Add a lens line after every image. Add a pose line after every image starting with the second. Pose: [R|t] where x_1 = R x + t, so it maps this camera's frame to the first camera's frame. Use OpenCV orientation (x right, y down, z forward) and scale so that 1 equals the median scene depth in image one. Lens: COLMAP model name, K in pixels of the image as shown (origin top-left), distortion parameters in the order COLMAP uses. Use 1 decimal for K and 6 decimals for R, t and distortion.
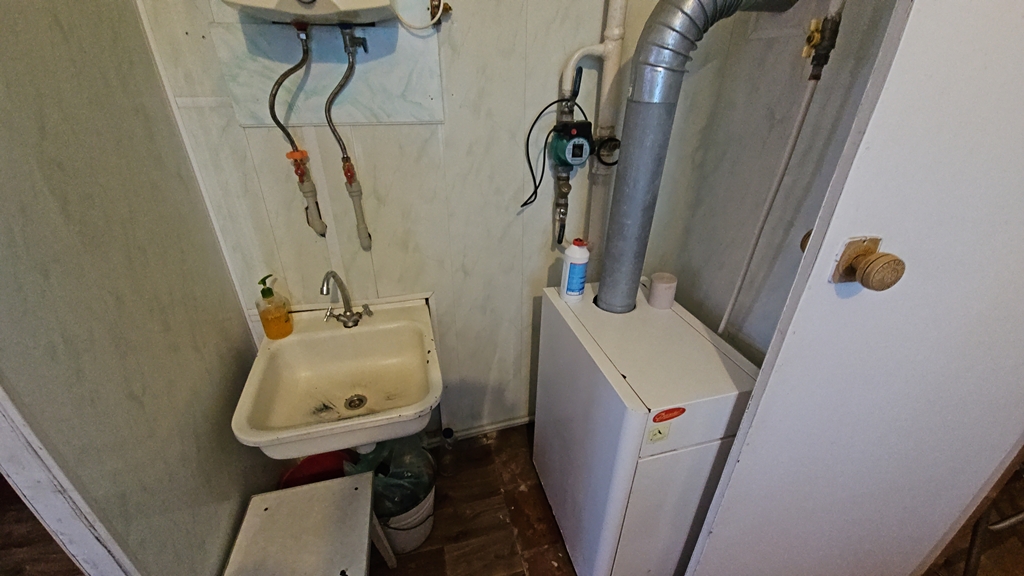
lens RADIAL K [[413.4, 0, 512.2], [0, 413.4, 288.9], [0, 0, 1]] dist [0.006215, -0.004363]
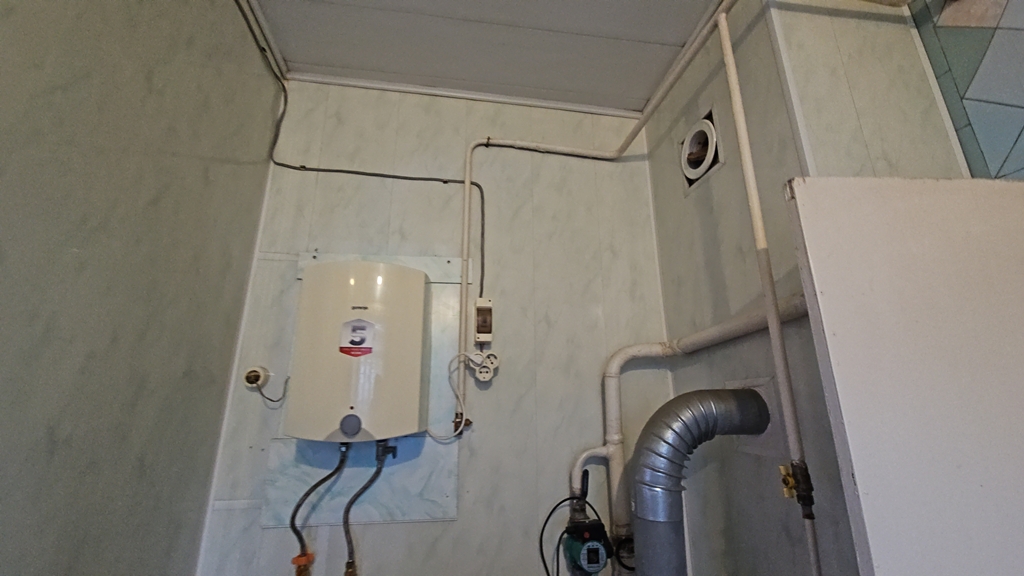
lens RADIAL K [[413.4, 0, 512.2], [0, 413.4, 287.3], [0, 0, 1]] dist [0.006215, -0.004363]
pose [[0.997006, -0.025057, -0.073147, 0.064487], [-0.032391, 0.723666, -0.689390, -0.132999], [0.070208, 0.689695, 0.720688, -0.120271]]
